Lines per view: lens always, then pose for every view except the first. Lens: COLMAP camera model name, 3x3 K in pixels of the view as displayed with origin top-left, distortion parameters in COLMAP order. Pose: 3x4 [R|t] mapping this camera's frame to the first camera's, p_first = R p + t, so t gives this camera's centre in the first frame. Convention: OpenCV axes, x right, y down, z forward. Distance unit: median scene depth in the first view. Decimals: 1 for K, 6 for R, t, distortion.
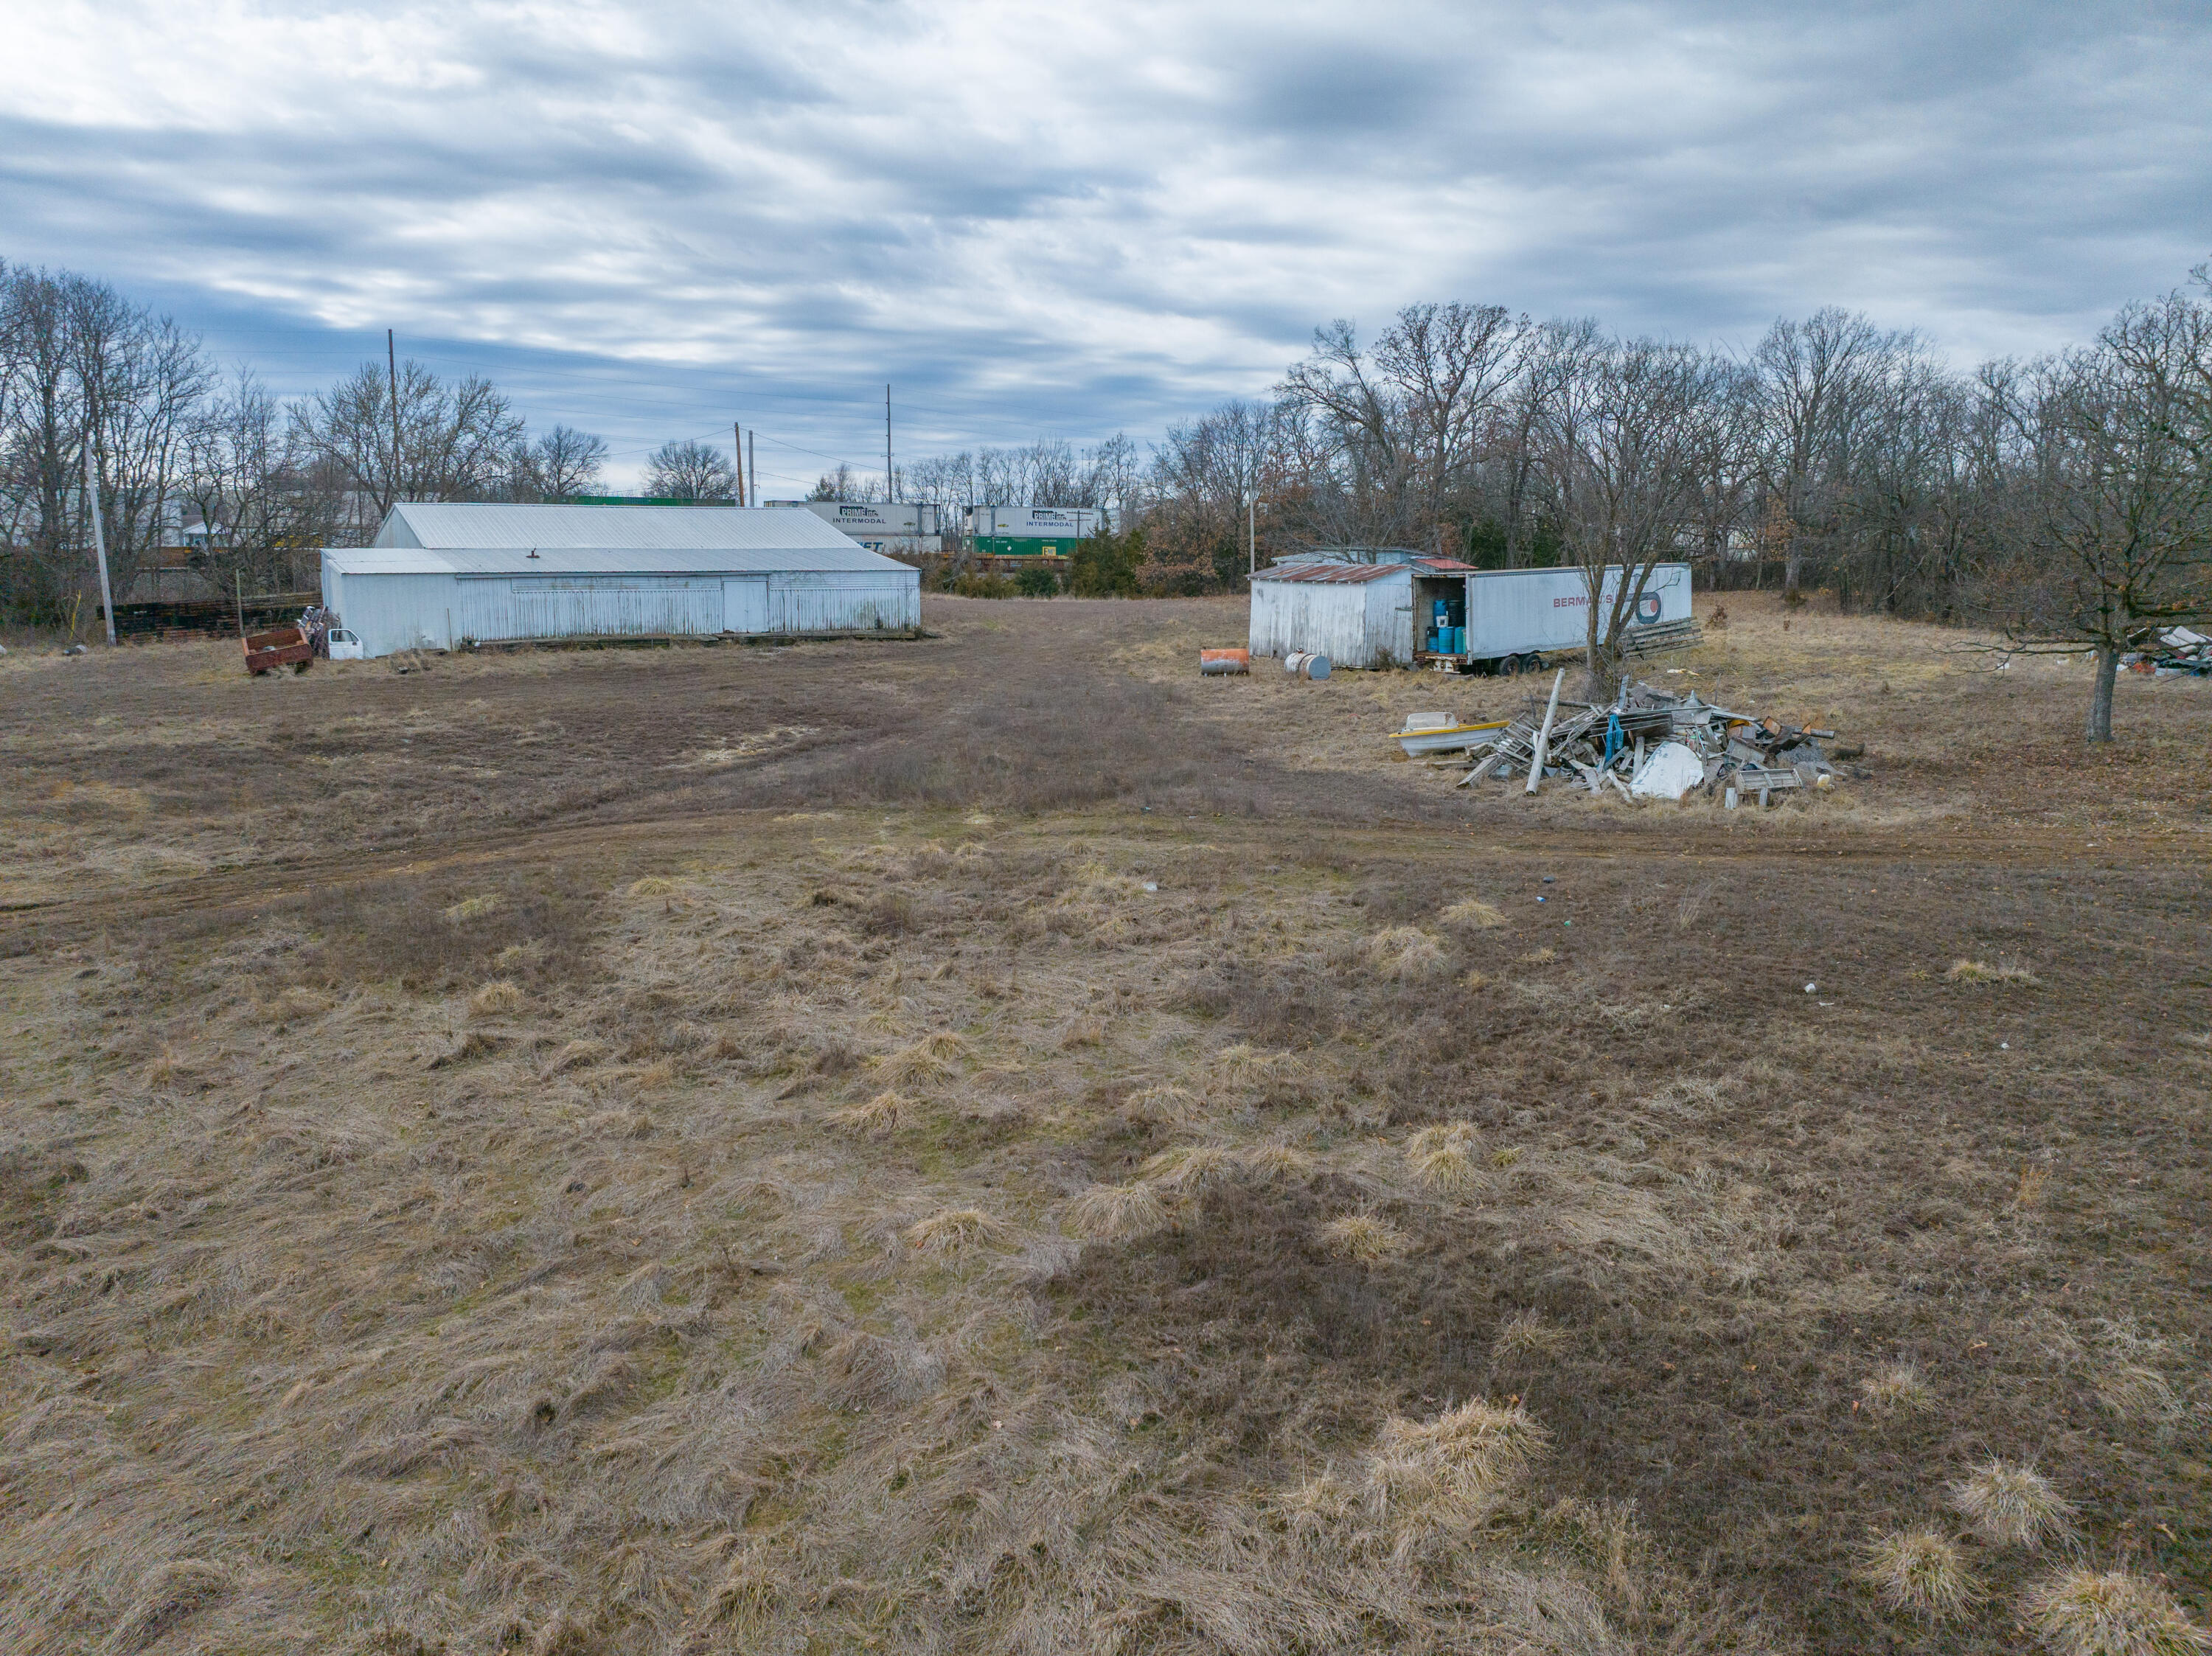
lens RADIAL K [[1542.2, 0, 1106.0], [0, 1542.2, 828.0], [0, 0, 1]] dist [-0.050434, 0.017330]
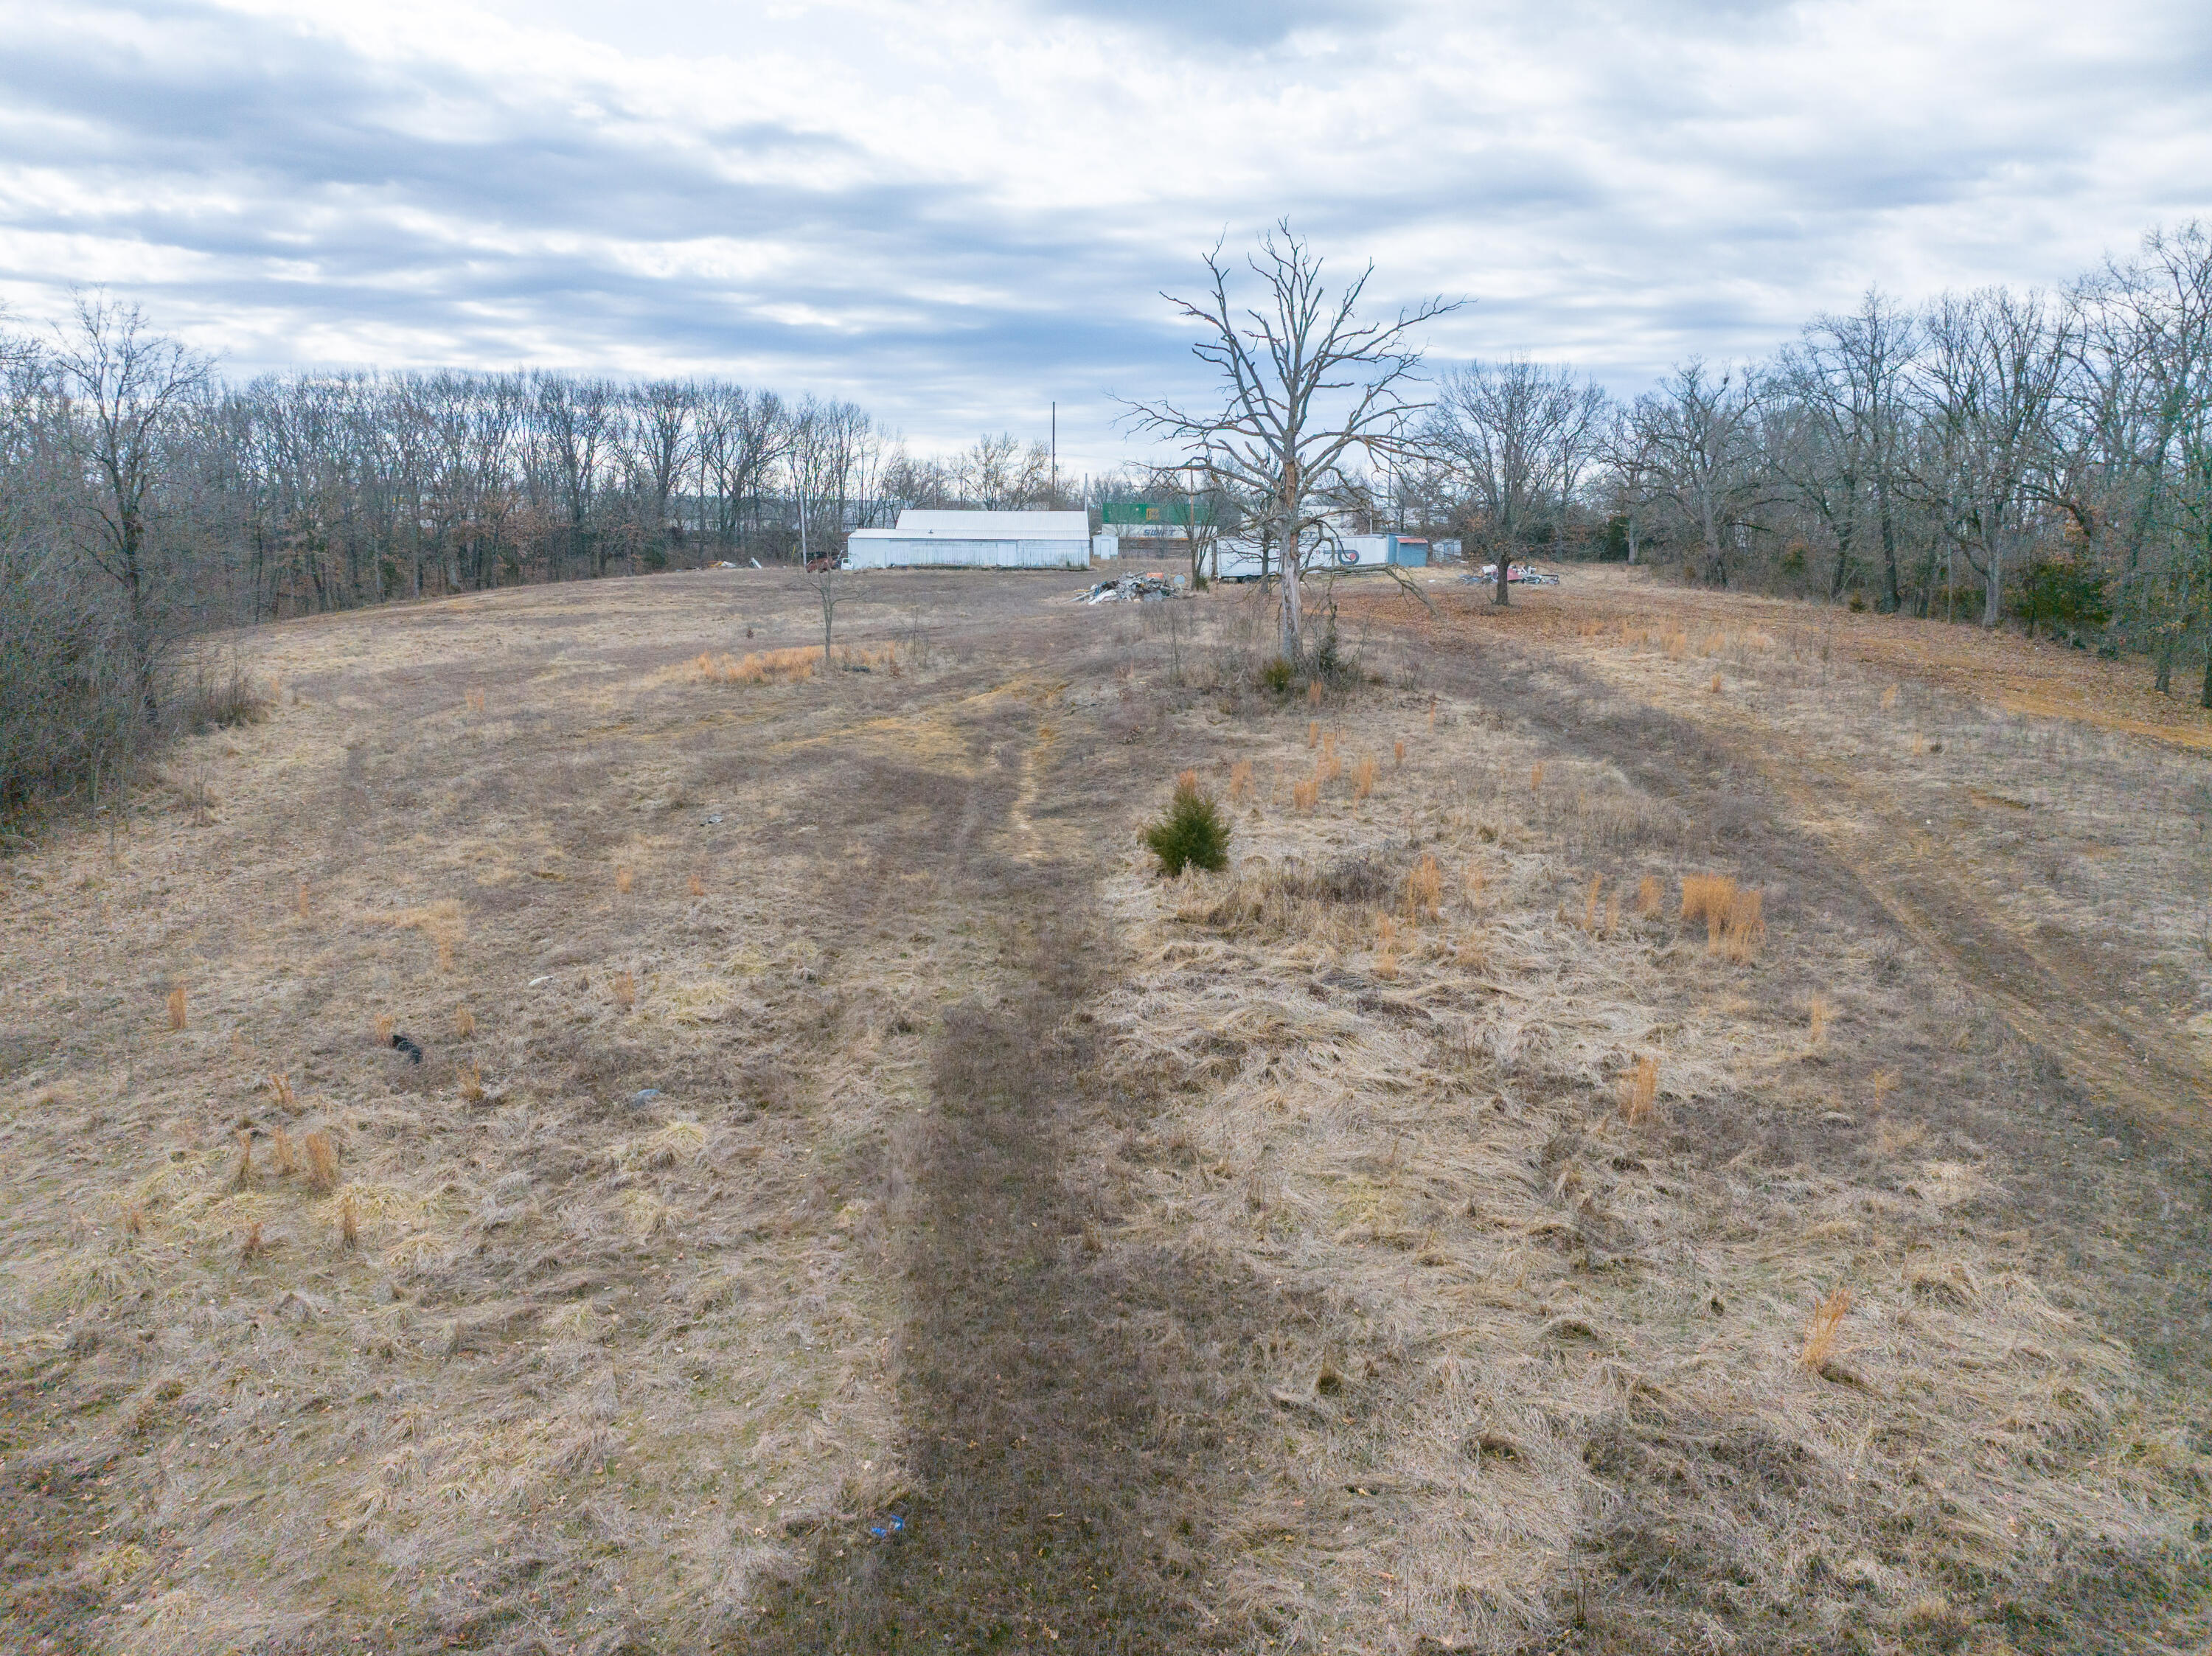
lens RADIAL K [[1542.2, 0, 1106.0], [0, 1542.2, 828.0], [0, 0, 1]] dist [-0.050434, 0.017330]
pose [[0.826297, 0.107171, -0.552945, 0.209763], [-0.106418, 0.993754, 0.033582, 0.029547], [0.553090, 0.031095, 0.832541, -0.143568]]
